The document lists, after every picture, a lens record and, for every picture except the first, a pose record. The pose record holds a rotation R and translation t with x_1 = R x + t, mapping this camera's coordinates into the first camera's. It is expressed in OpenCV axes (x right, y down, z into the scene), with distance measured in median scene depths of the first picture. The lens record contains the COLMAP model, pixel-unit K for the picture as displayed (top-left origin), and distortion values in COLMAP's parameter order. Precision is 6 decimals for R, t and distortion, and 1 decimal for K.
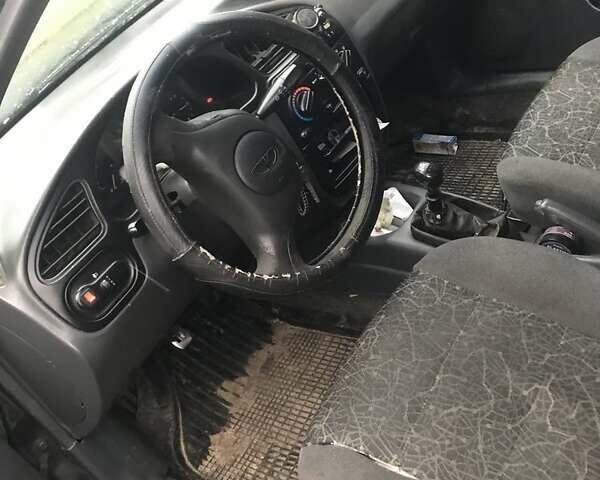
lens RADIAL K [[669.8, 0, 300.0], [0, 669.8, 240.0], [0, 0, 1]] dist [0.055518, -0.247626]
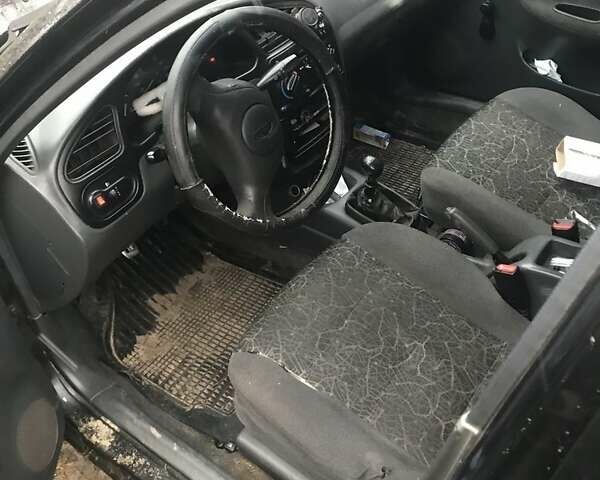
lens RADIAL K [[669.8, 0, 300.0], [0, 669.8, 240.0], [0, 0, 1]] dist [0.055518, -0.247626]
pose [[0.959611, 0.223782, 0.170494, -0.124795], [-0.235110, 0.970724, 0.049173, 0.006306], [-0.154499, -0.087272, 0.984131, -0.231167]]
